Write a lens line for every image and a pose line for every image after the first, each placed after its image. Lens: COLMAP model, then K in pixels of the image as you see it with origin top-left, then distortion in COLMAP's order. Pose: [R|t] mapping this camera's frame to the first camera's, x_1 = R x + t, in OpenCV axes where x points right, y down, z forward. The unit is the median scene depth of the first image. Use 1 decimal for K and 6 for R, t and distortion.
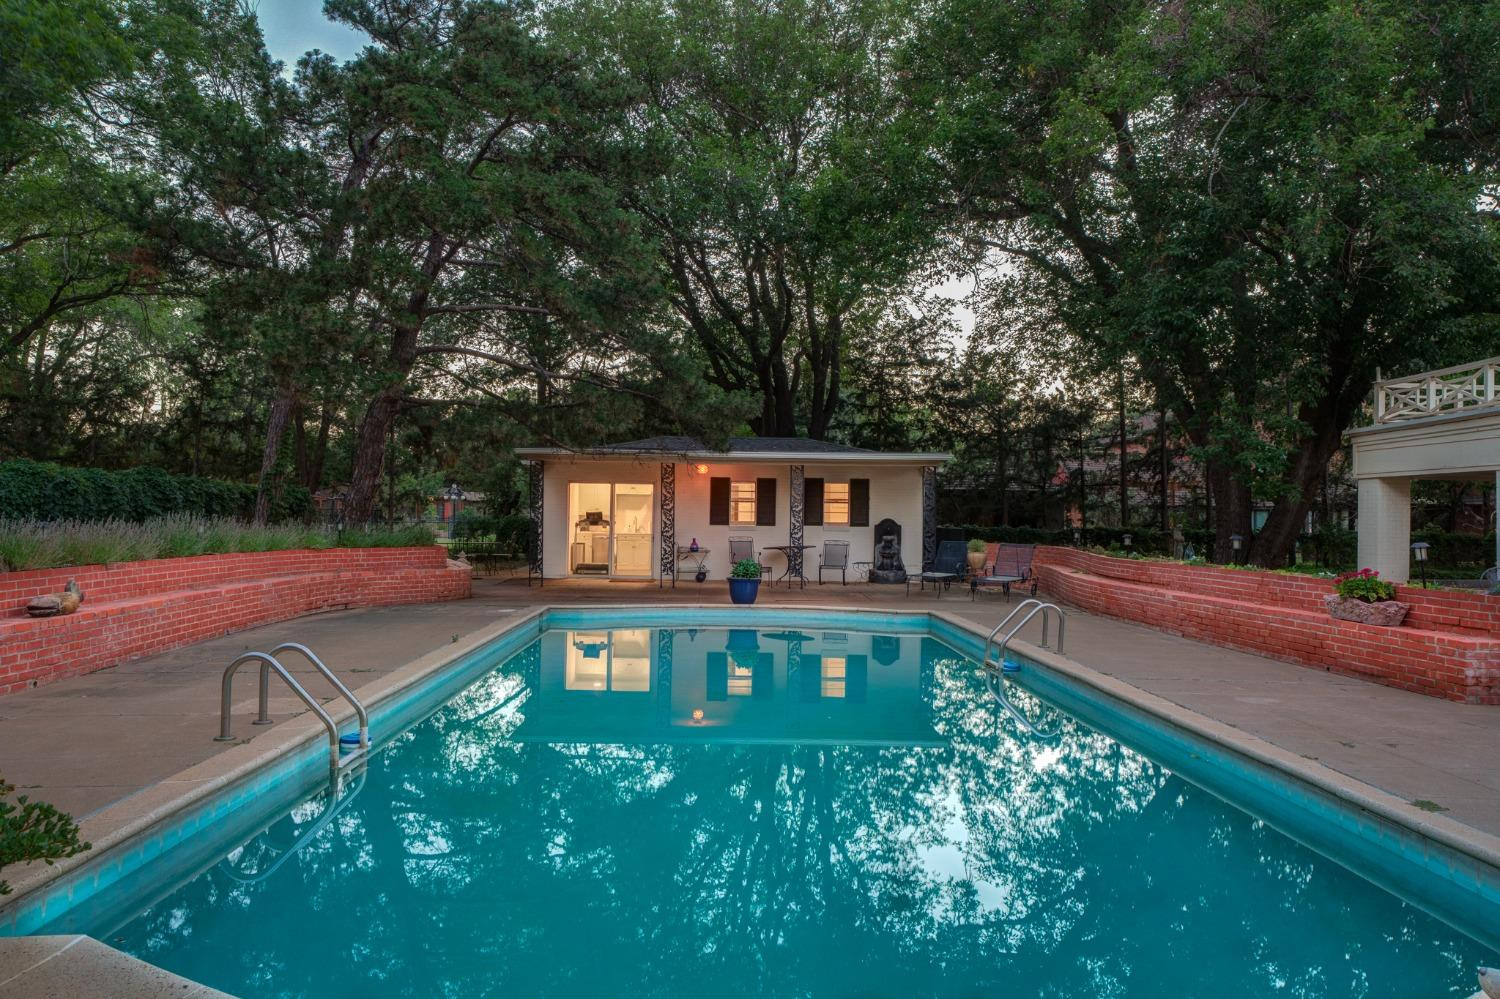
lens RADIAL K [[989.7, 0, 750.0], [0, 989.7, 499.5], [0, 0, 1]] dist [0.006310, 0.001281]
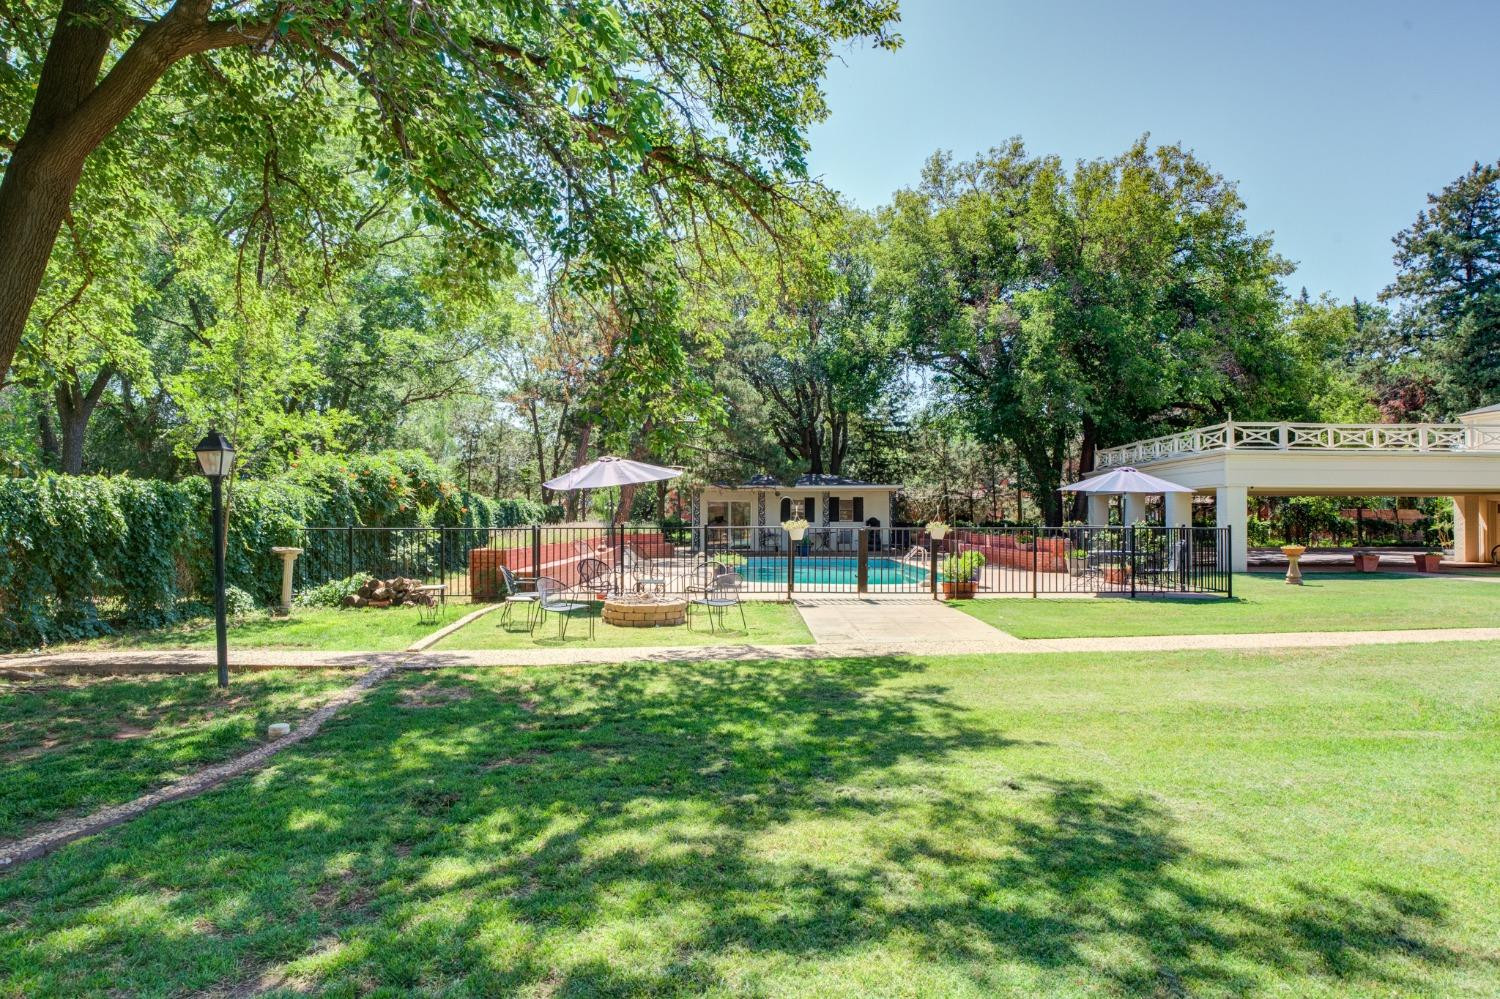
lens RADIAL K [[881.1, 0, 751.4], [0, 881.1, 477.1], [0, 0, 1]] dist [-0.002564, 0.000382]
pose [[0.999601, -0.015269, -0.023753, -0.041060], [0.014616, 0.999517, -0.027441, -0.011469], [0.024161, 0.027083, 0.999341, -0.528799]]
